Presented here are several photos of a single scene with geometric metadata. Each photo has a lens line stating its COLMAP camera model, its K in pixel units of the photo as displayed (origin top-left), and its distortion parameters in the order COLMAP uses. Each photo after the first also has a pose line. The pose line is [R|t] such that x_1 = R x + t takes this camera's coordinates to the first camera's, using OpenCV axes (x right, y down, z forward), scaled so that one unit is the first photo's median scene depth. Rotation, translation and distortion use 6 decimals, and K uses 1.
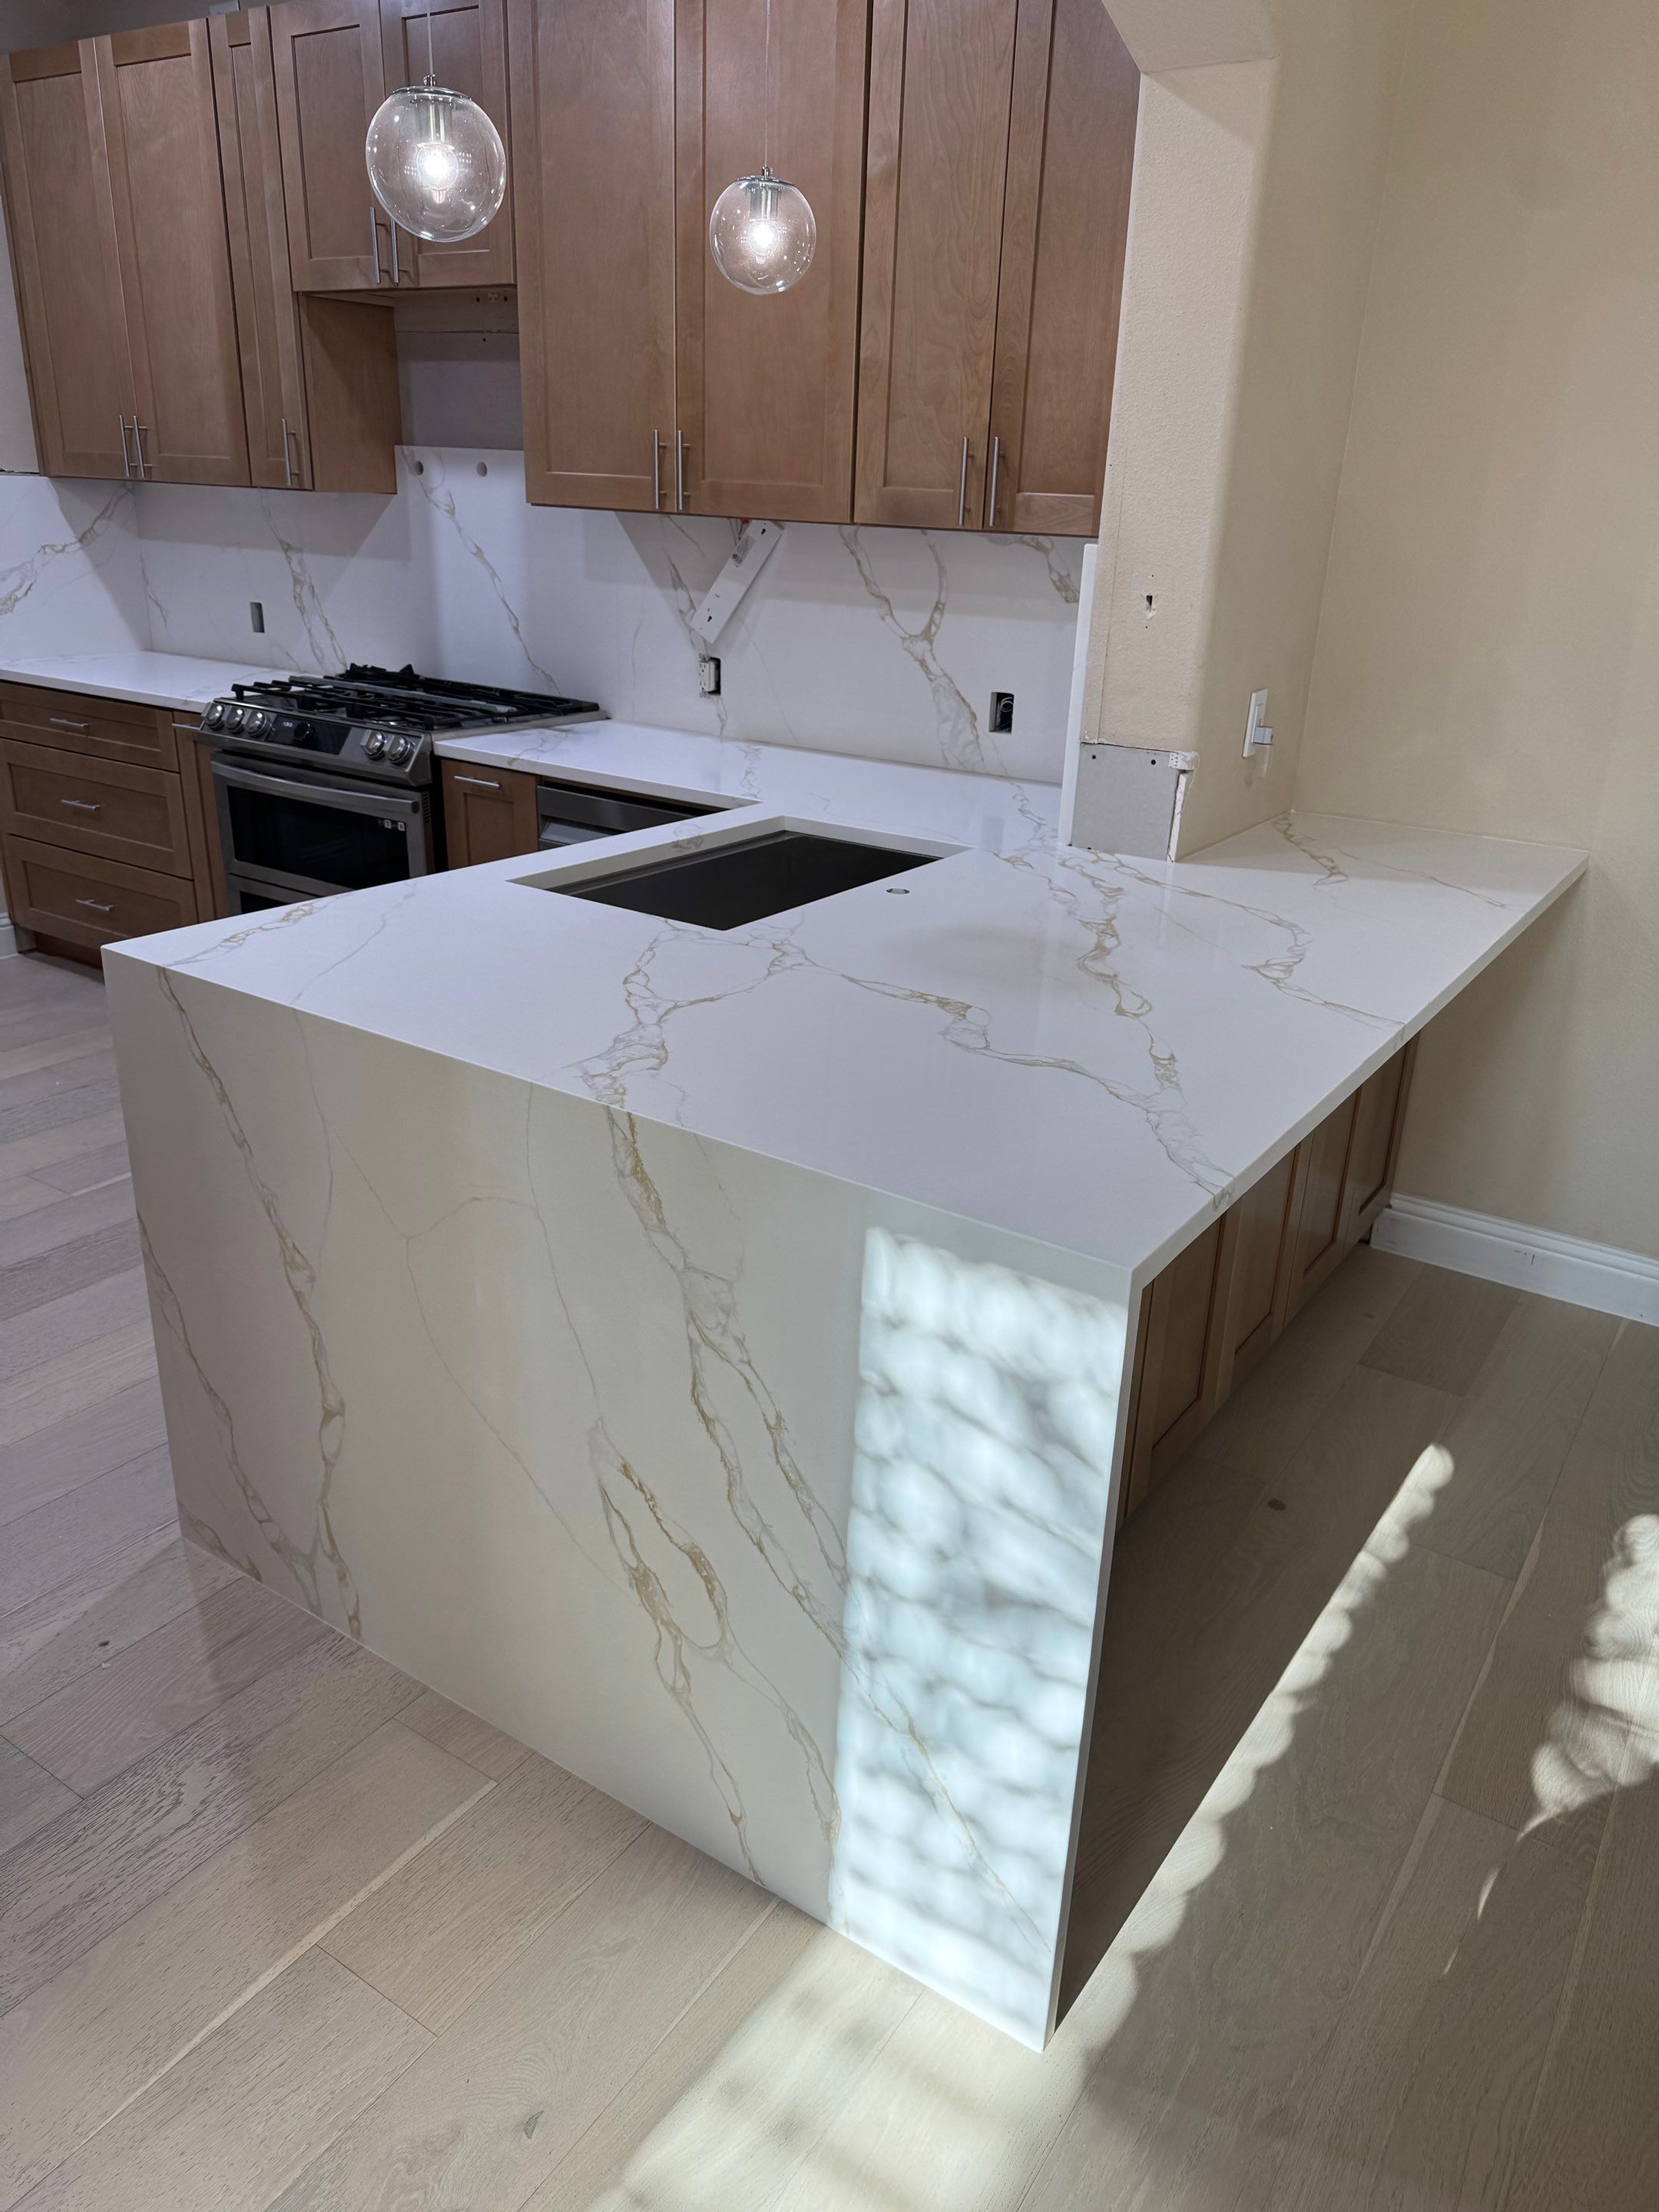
lens RADIAL K [[1541.1, 0, 836.2], [0, 1541.1, 1092.9], [0, 0, 1]] dist [0.111529, -0.138837]
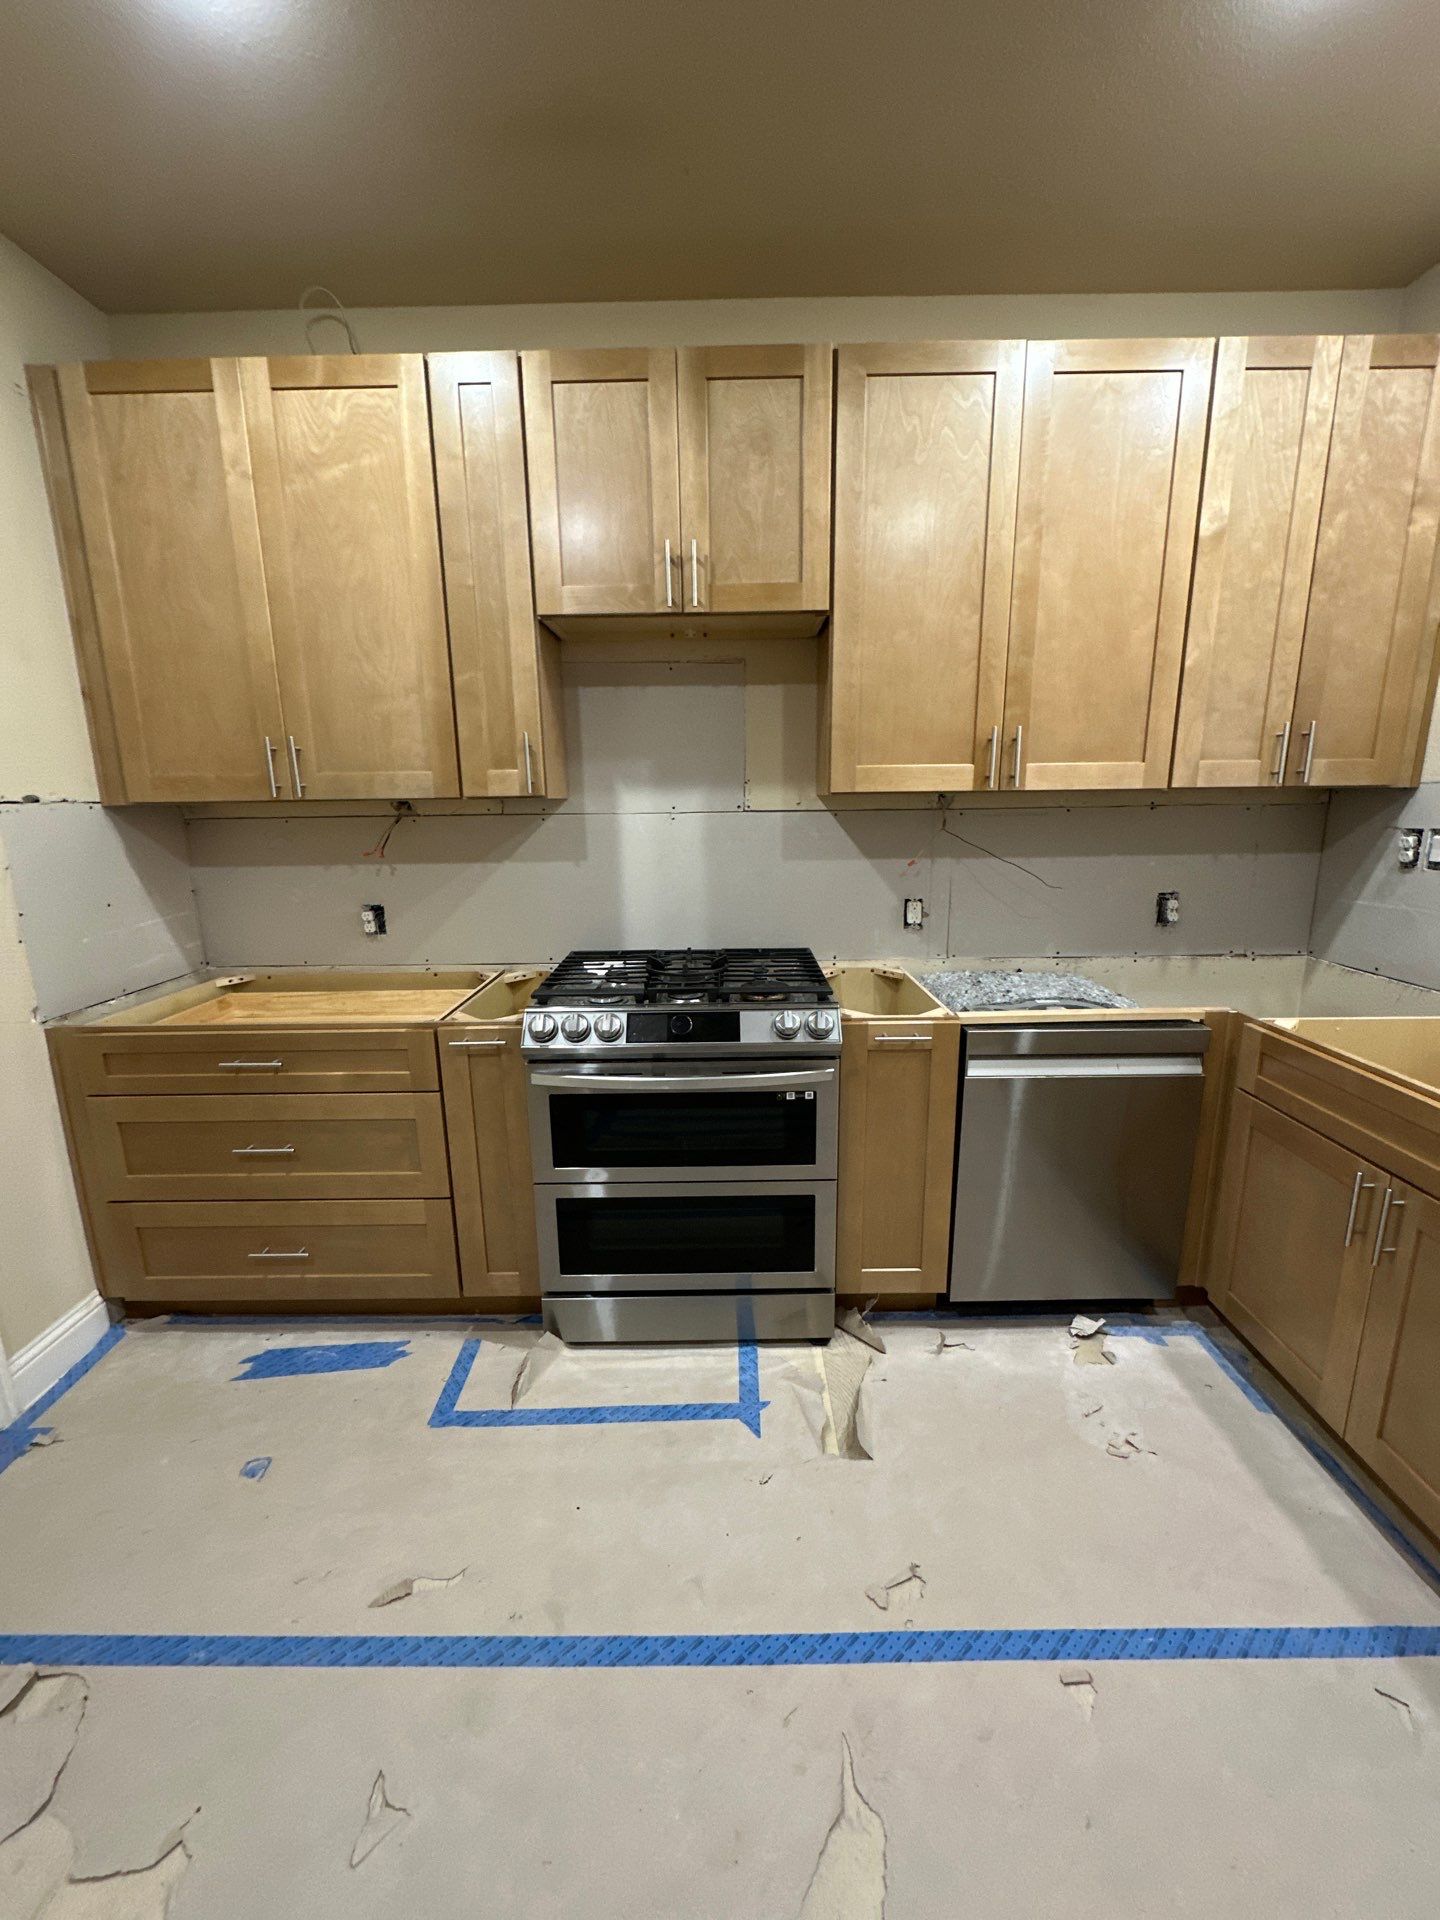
lens RADIAL K [[762.7, 0, 720.0], [0, 762.7, 960.0], [0, 0, 1]] dist [-0.003749, 0.000390]
pose [[0.837047, -0.160748, 0.522985, -0.690326], [0.242478, 0.965859, -0.091218, -0.270594], [-0.490467, 0.203166, 0.847447, 0.707774]]
